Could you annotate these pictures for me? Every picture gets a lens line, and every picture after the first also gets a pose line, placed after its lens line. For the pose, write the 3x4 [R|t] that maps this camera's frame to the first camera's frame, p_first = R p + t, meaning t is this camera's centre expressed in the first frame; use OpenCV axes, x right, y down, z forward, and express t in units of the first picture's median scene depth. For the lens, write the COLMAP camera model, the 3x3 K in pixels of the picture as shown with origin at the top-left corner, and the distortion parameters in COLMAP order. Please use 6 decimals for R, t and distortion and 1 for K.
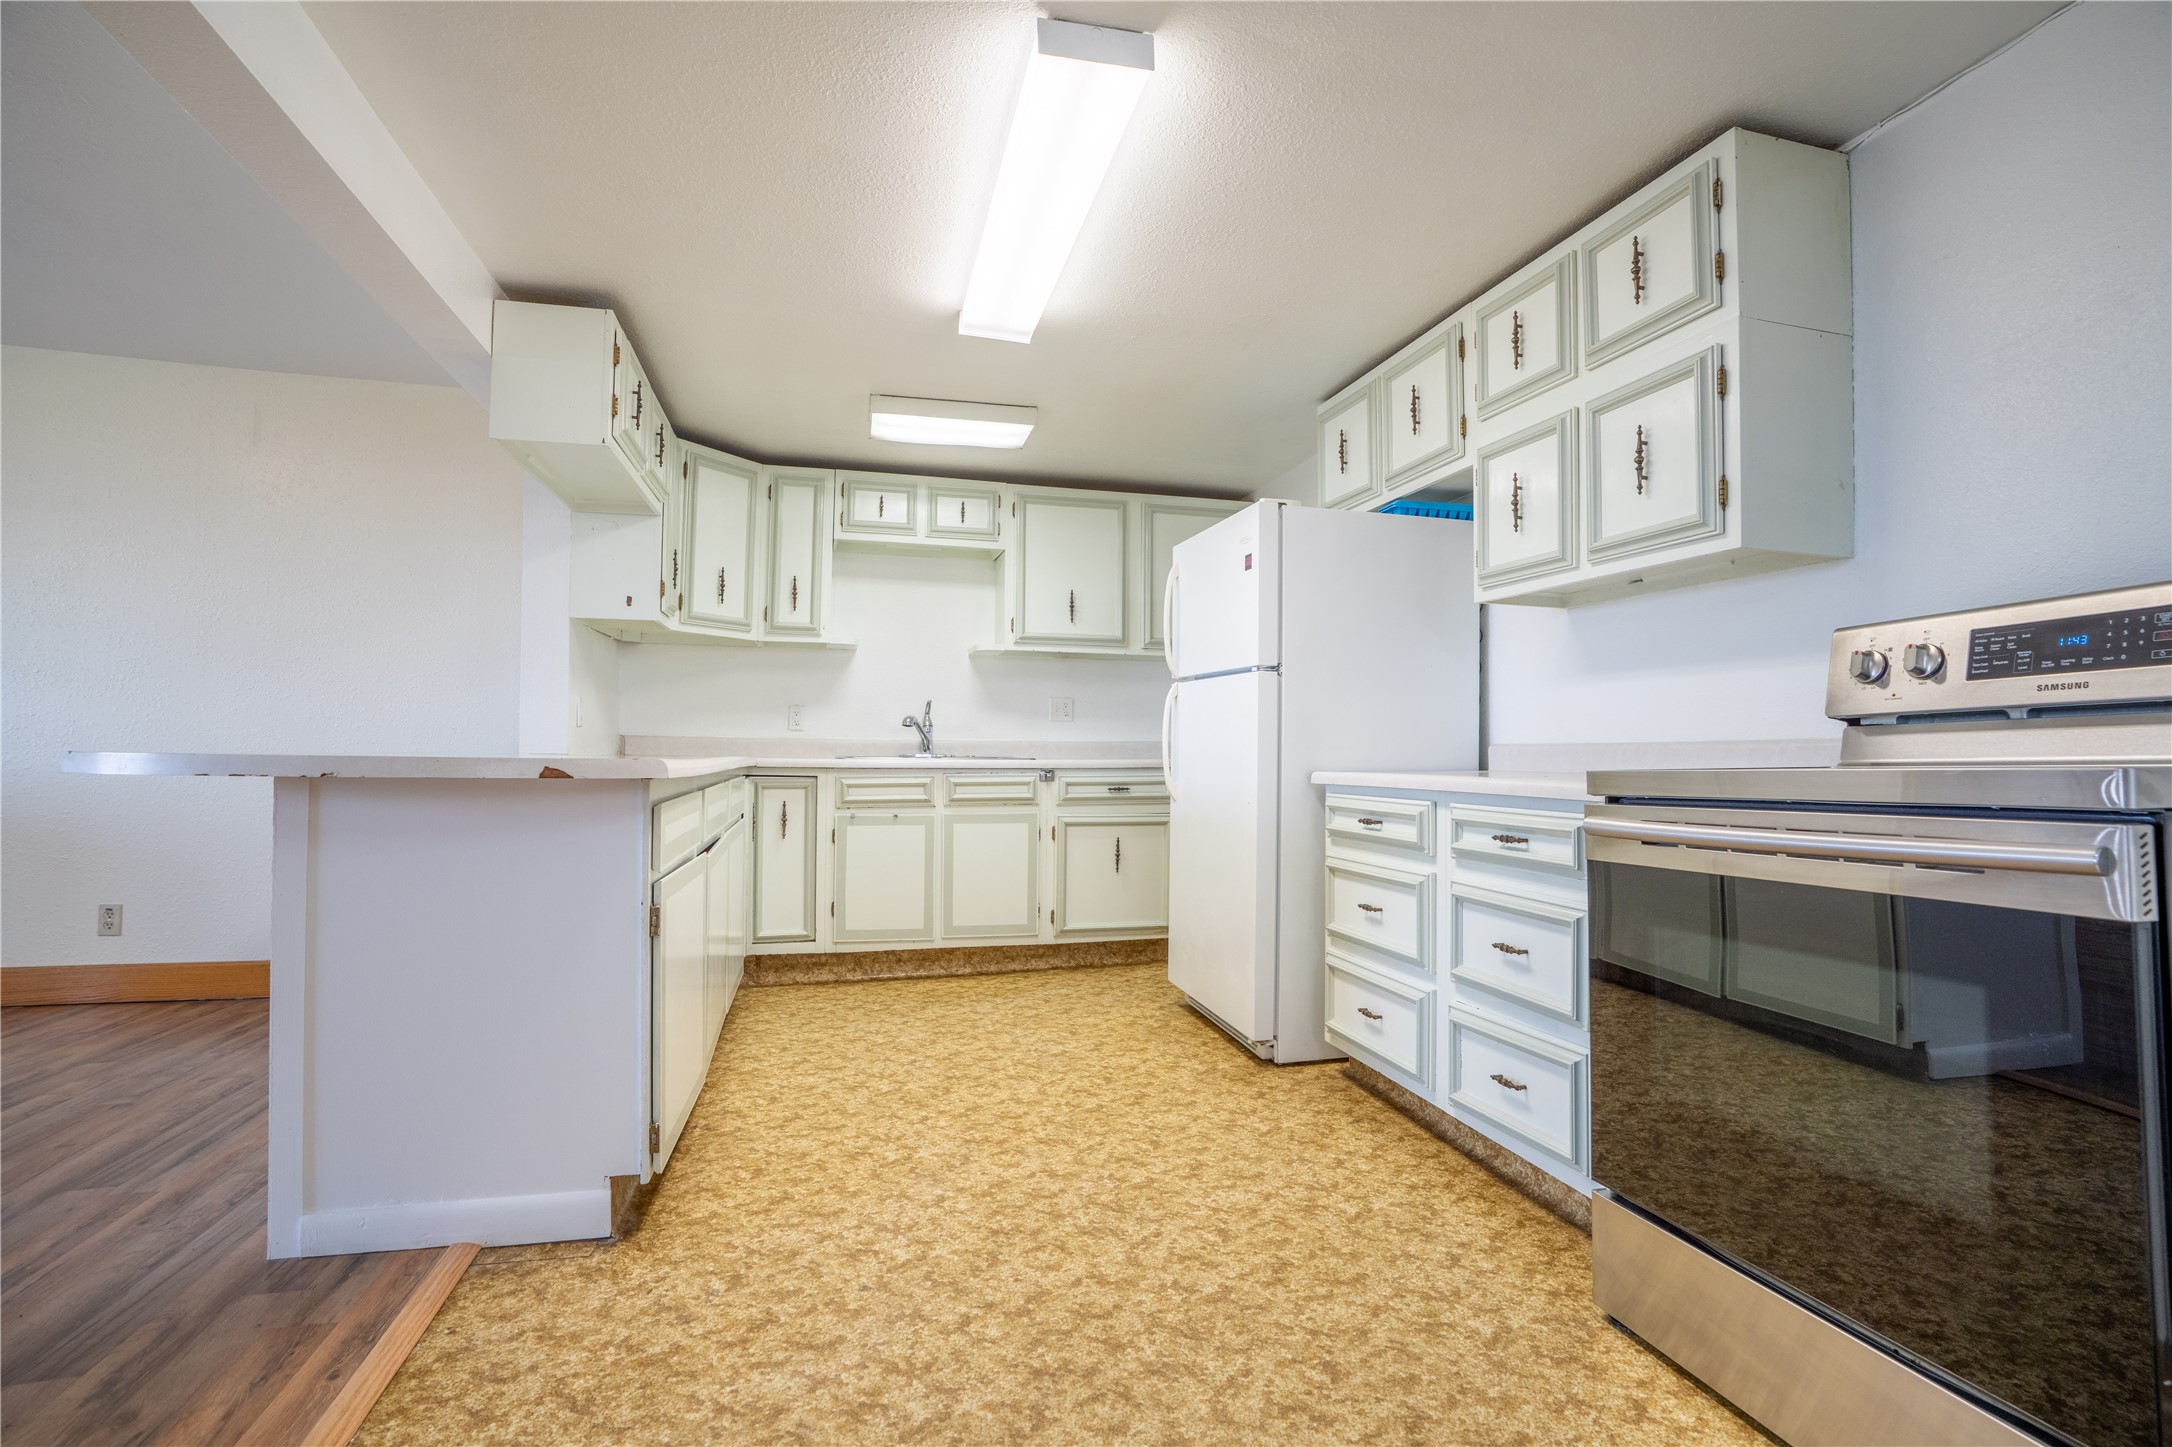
lens RADIAL K [[1052.8, 0, 1072.4], [0, 1052.8, 724.0], [0, 0, 1]] dist [-0.034814, 0.003796]
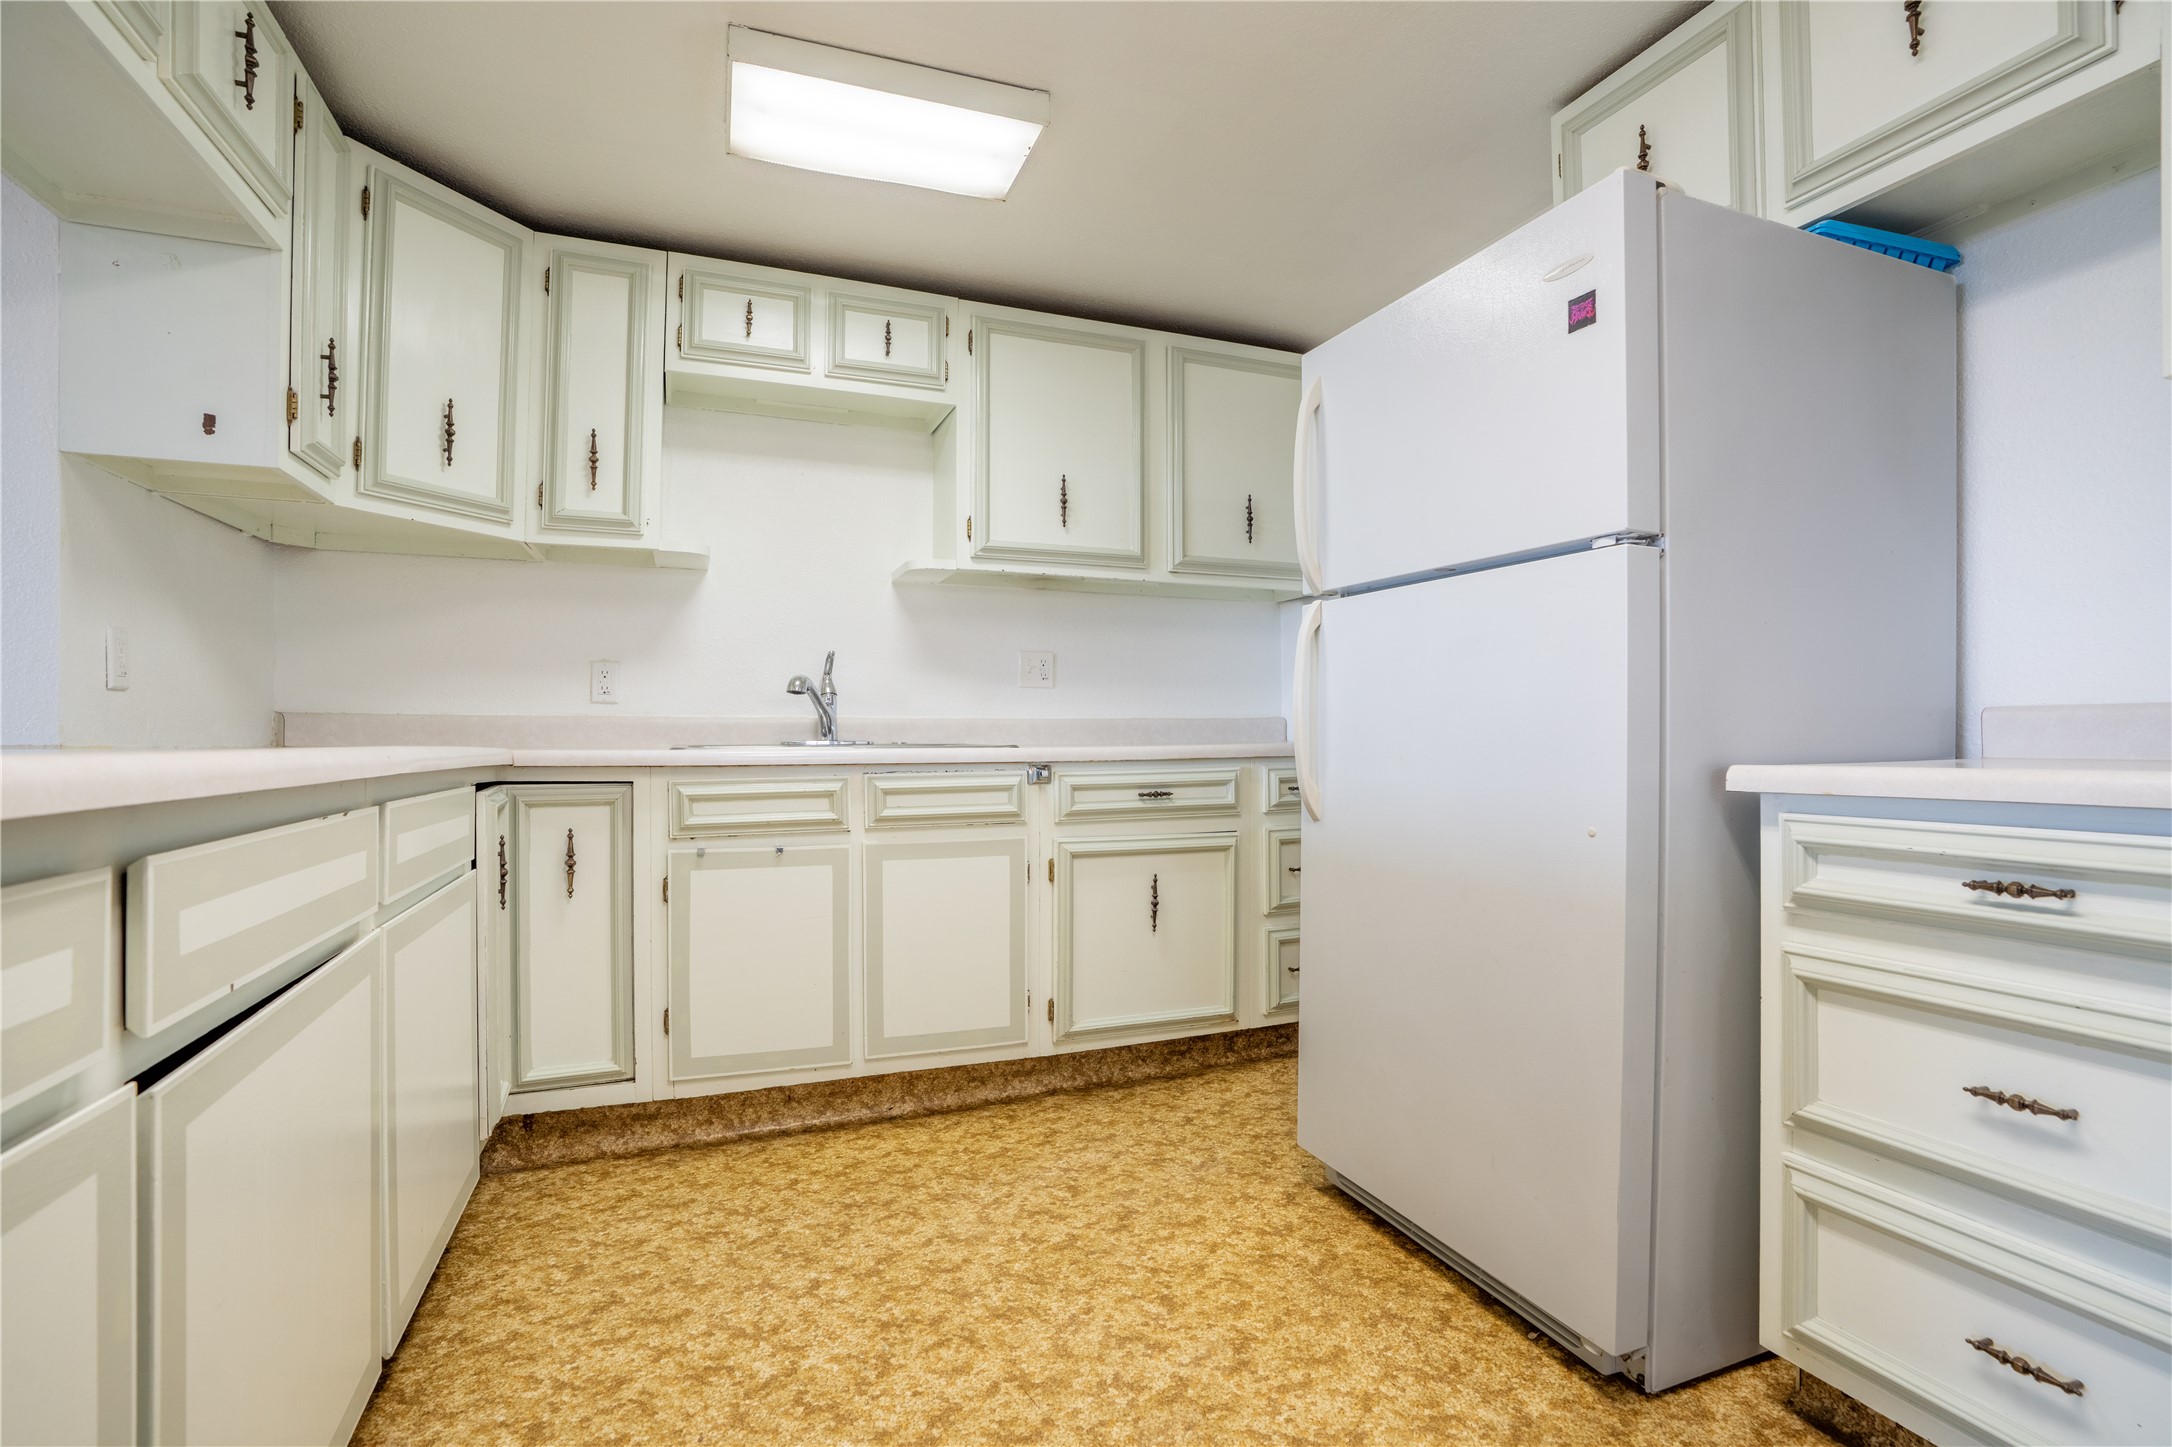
lens RADIAL K [[1029.2, 0, 1086.1], [0, 1029.2, 710.2], [0, 0, 1]] dist [-0.032150, 0.009784]
pose [[0.987425, -0.004026, 0.158035, -0.092722], [0.002020, 0.999915, 0.012849, 0.005159], [-0.158074, -0.012368, 0.987350, 0.430051]]
